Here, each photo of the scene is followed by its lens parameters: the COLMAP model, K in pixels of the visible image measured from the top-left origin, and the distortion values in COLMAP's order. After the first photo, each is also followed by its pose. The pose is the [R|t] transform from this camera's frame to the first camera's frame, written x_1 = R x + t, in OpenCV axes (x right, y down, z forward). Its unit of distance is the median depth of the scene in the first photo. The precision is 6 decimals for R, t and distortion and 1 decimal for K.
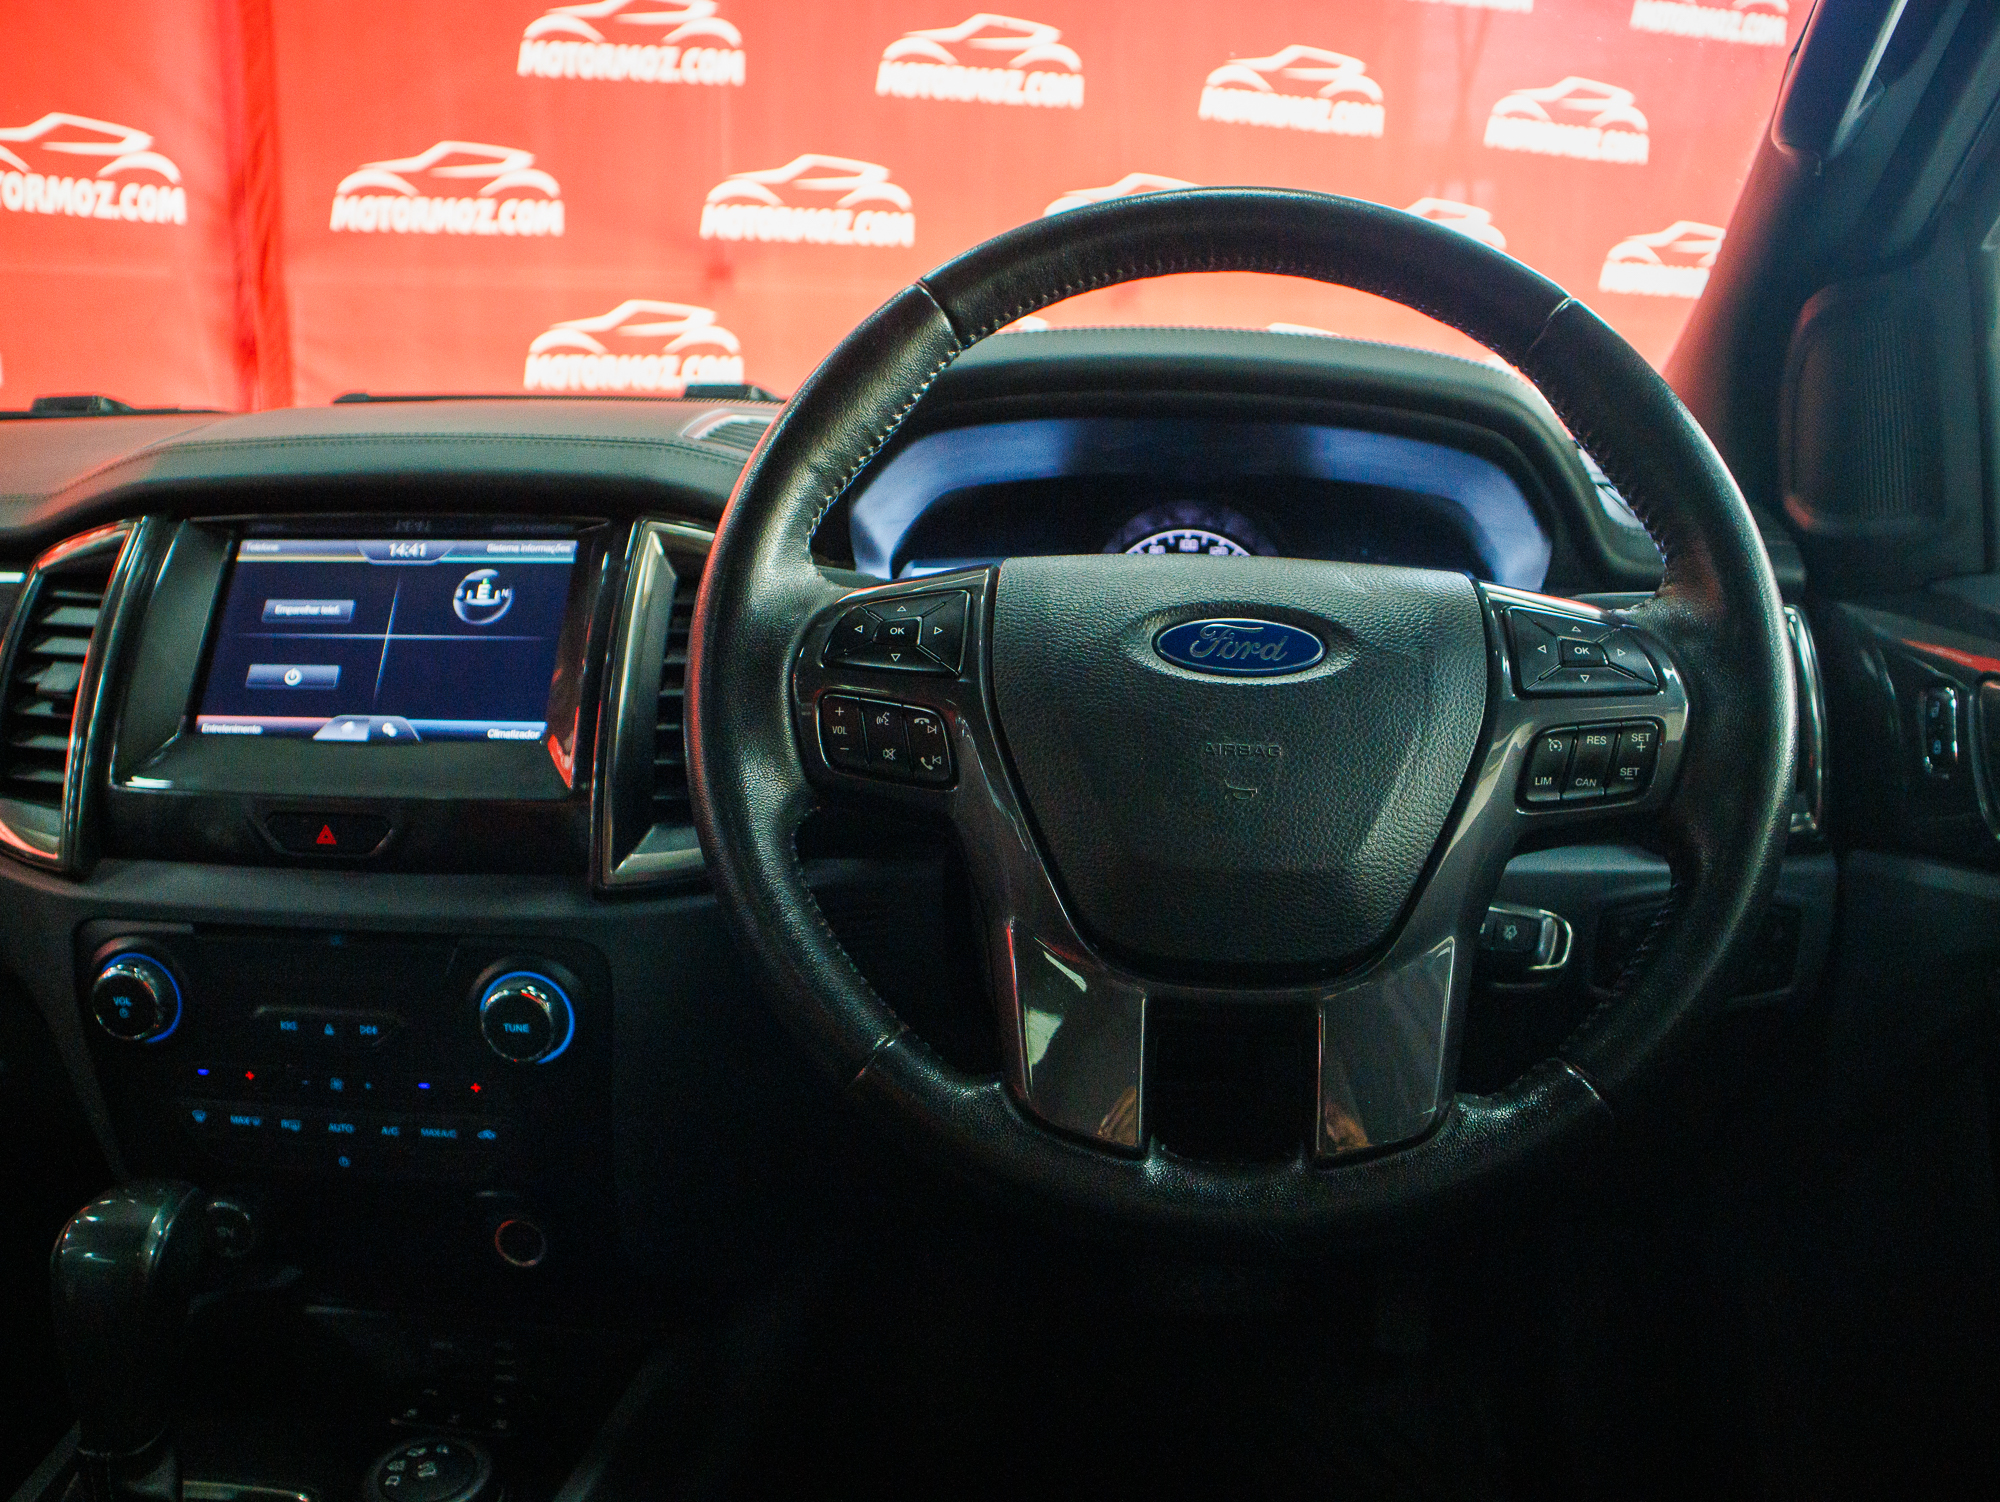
lens RADIAL K [[1566.4, 0, 978.2], [0, 1566.4, 743.3], [0, 0, 1]] dist [-0.107419, 0.047922]
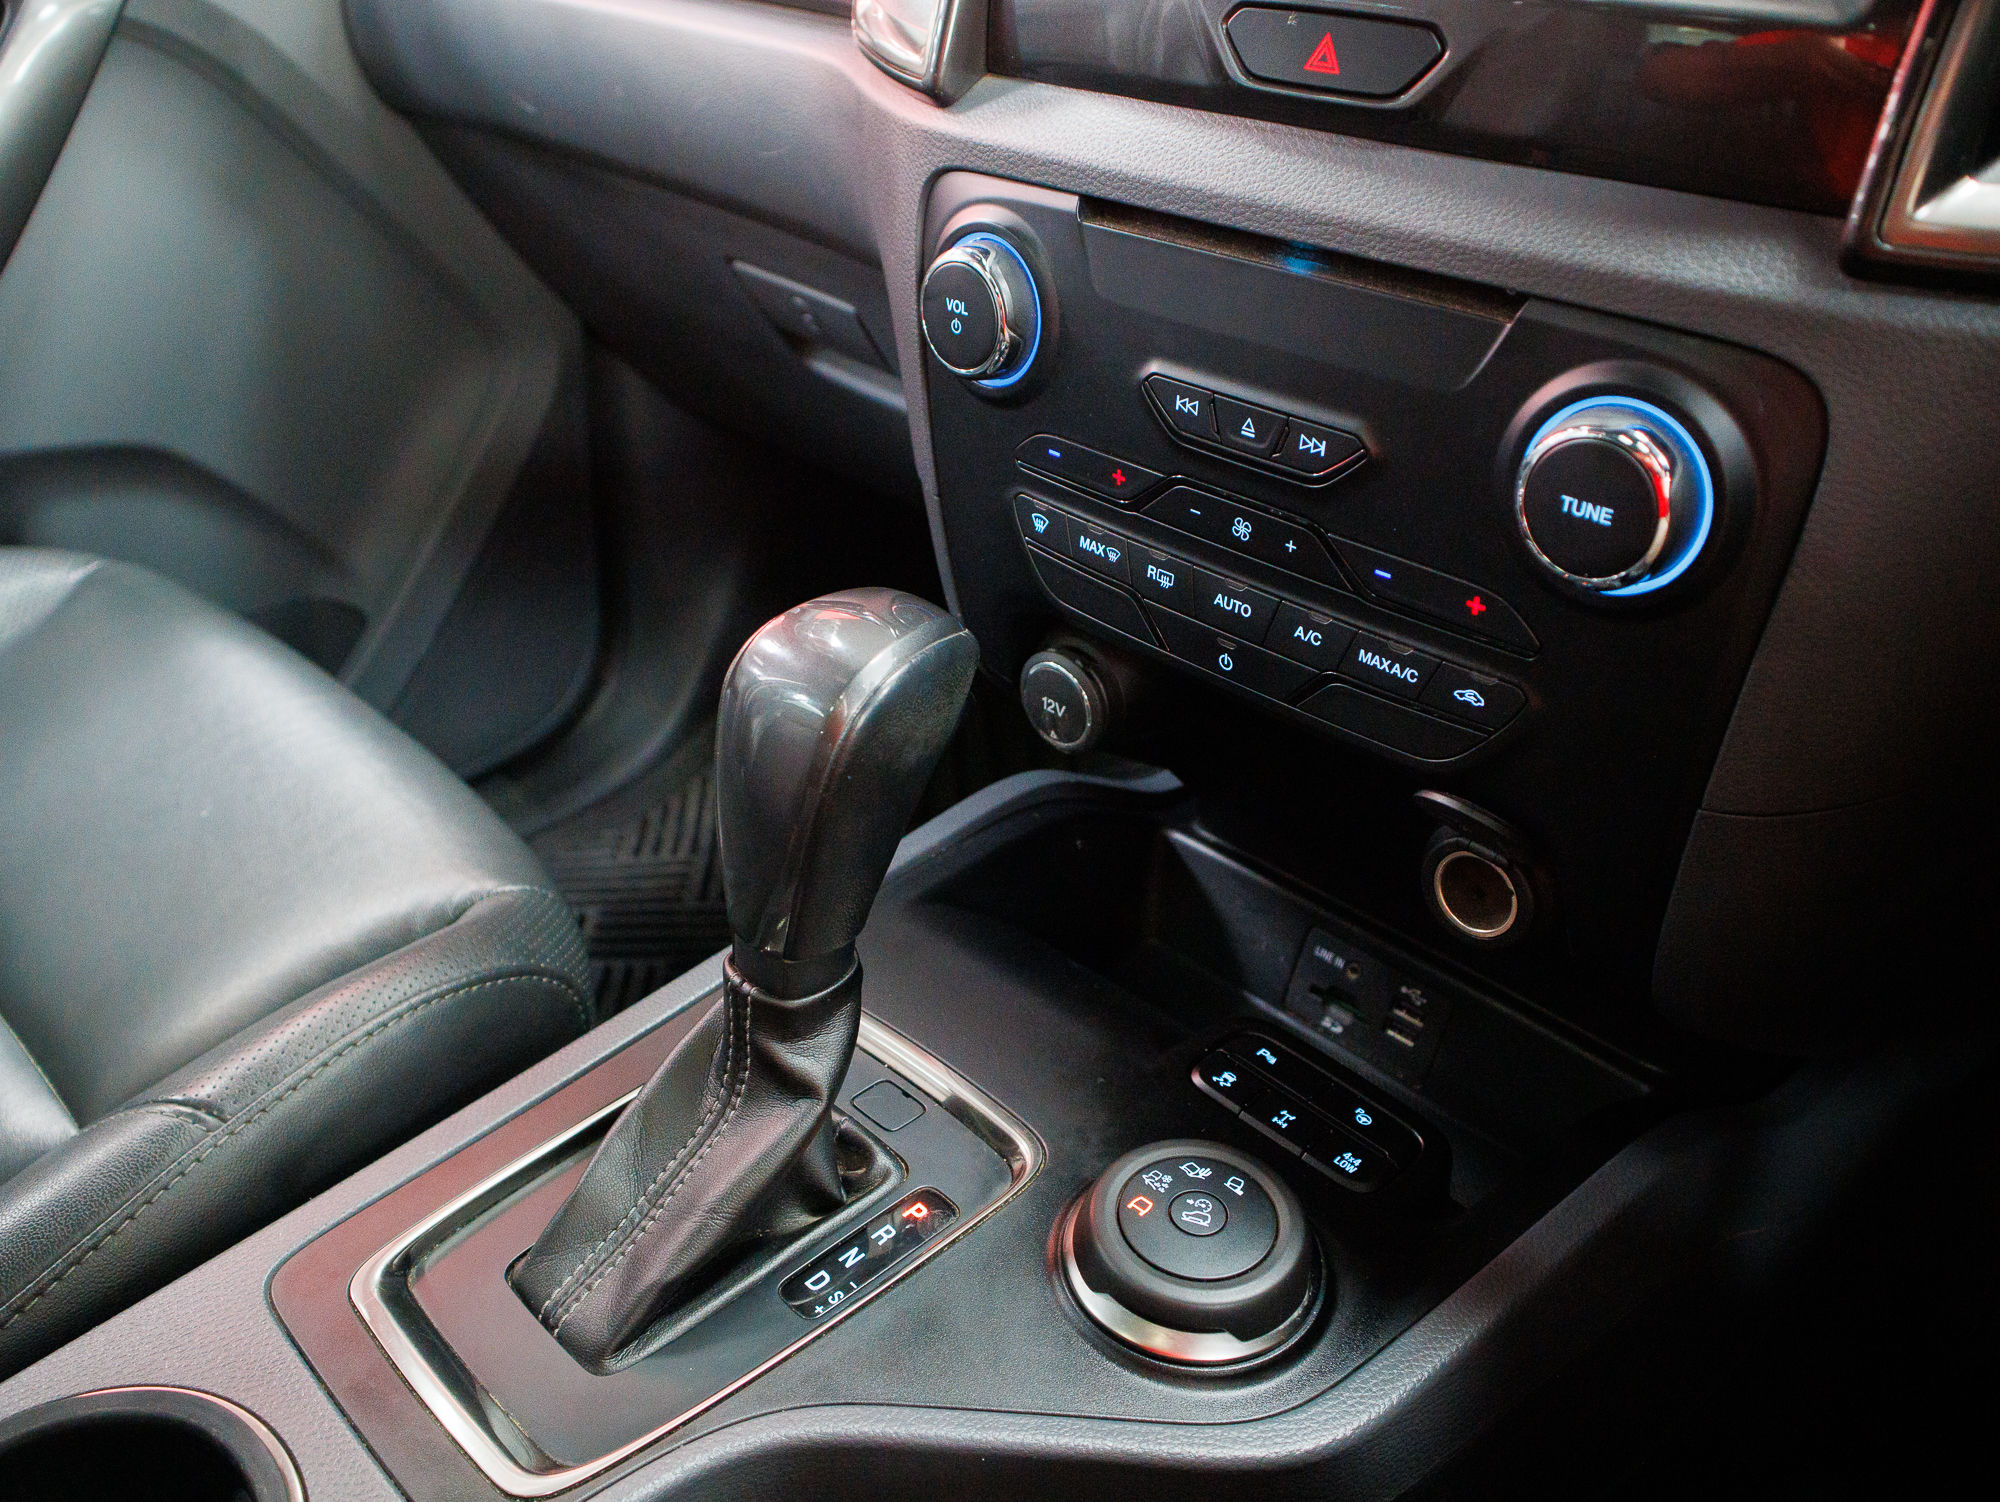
lens RADIAL K [[1566.4, 0, 978.2], [0, 1566.4, 743.3], [0, 0, 1]] dist [-0.107419, 0.047922]
pose [[0.759750, 0.340775, -0.553762, -0.147203], [-0.155138, 0.922067, 0.354576, 0.106377], [0.631436, -0.183480, 0.753408, 0.489285]]
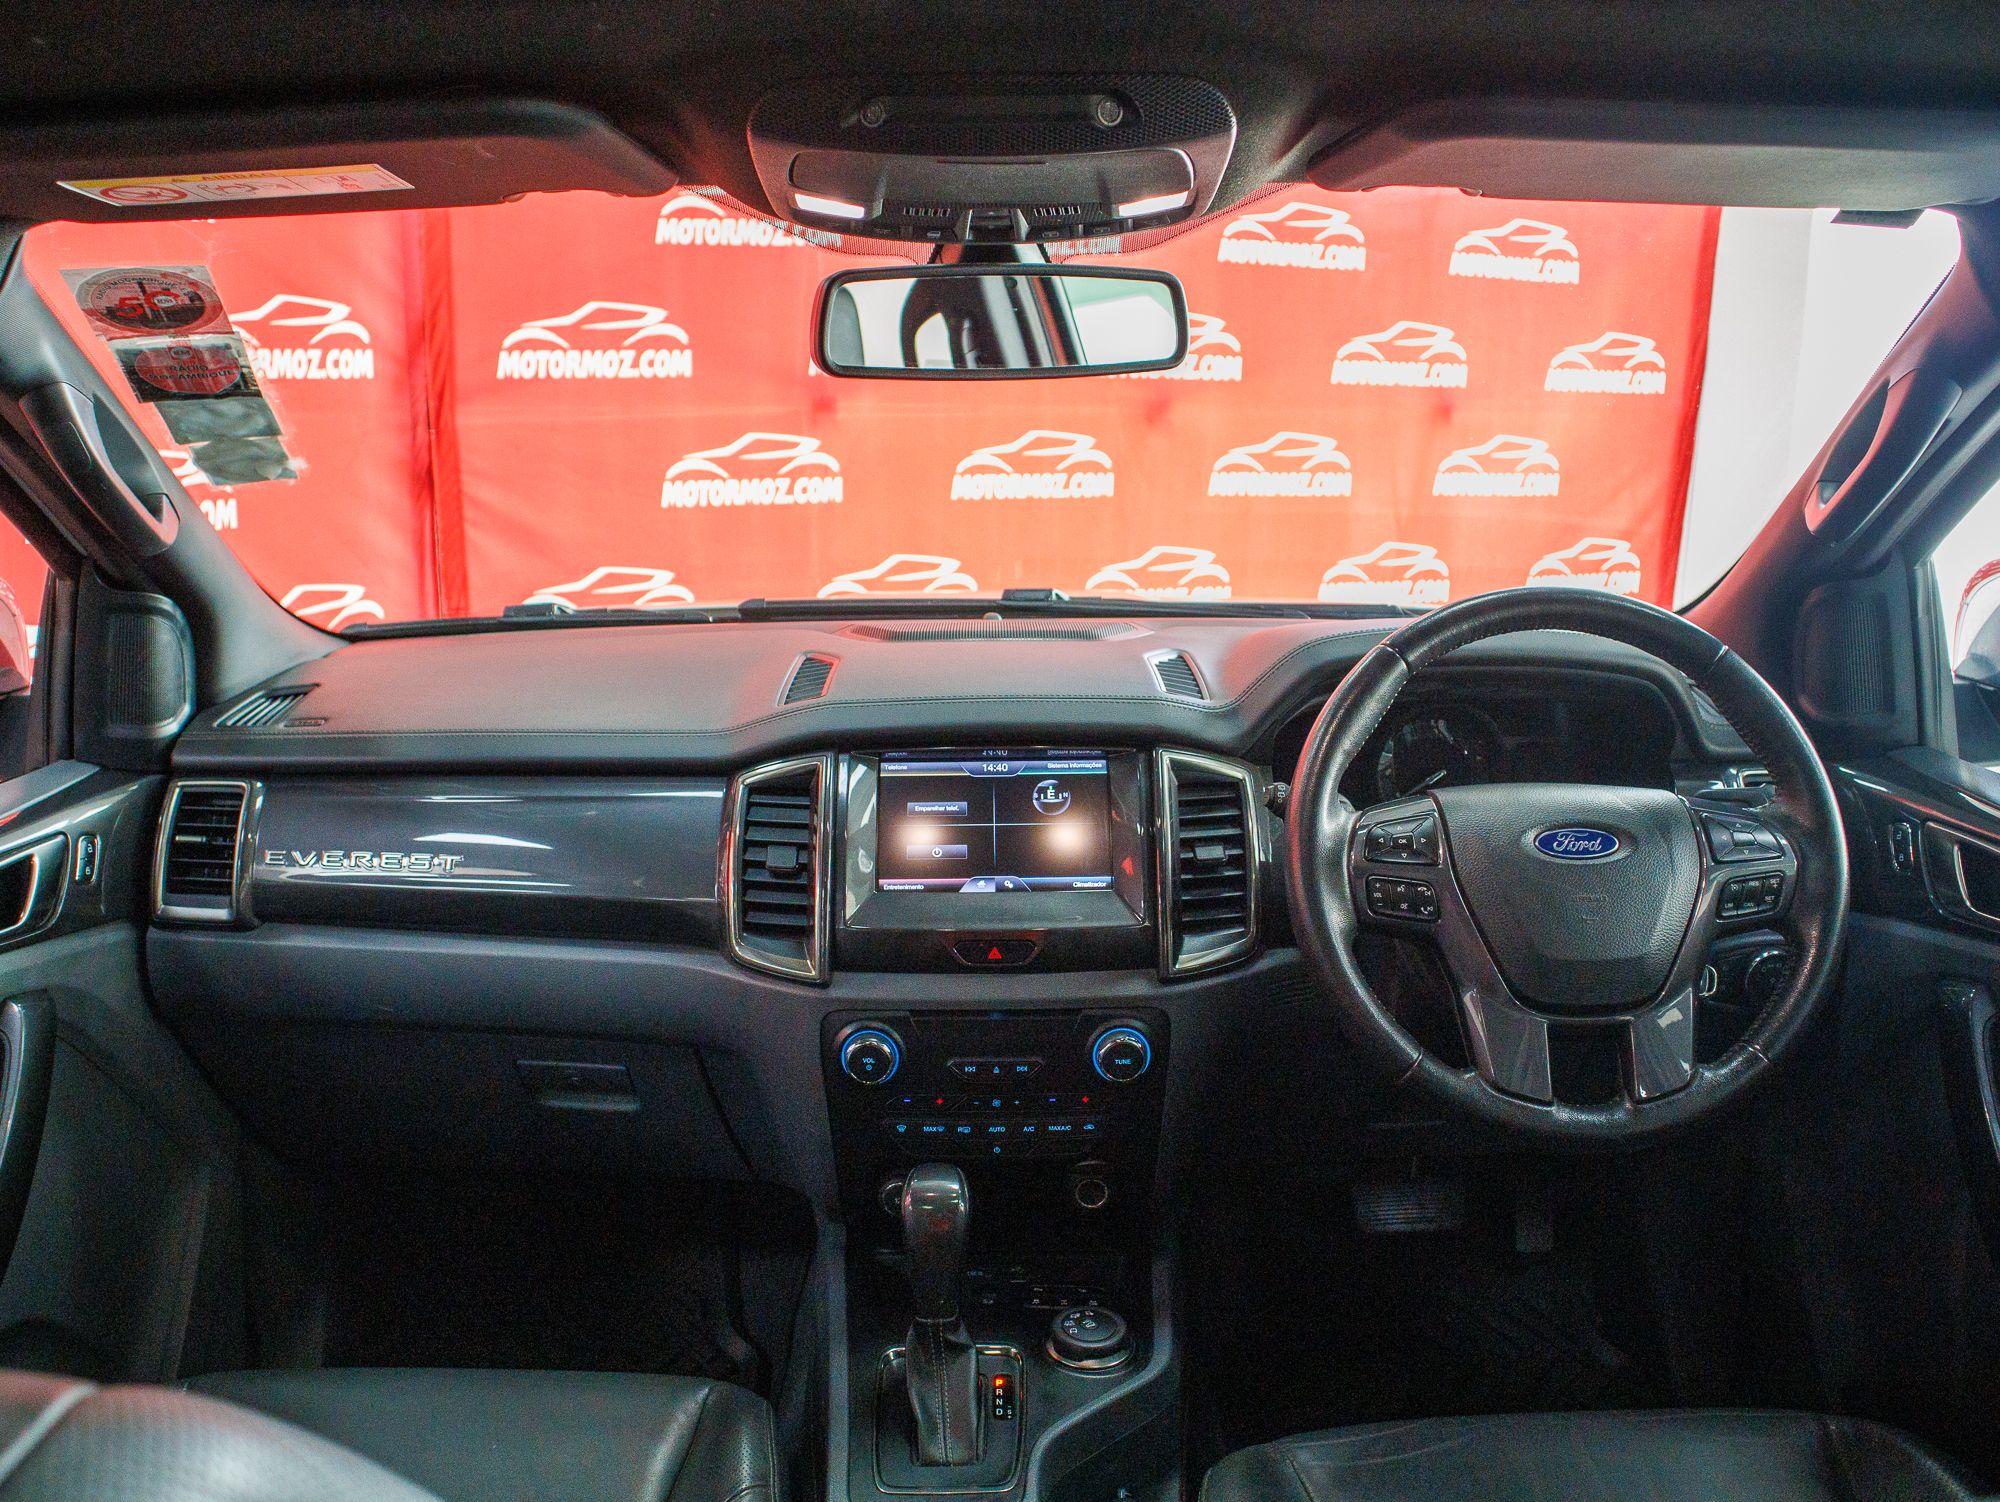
lens RADIAL K [[1566.4, 0, 978.2], [0, 1566.4, 743.3], [0, 0, 1]] dist [-0.107419, 0.047922]
pose [[0.996944, -0.035333, 0.069679, -0.537679], [0.035684, 0.999356, -0.003804, -0.156189], [-0.069500, 0.006279, 0.997562, -0.662877]]
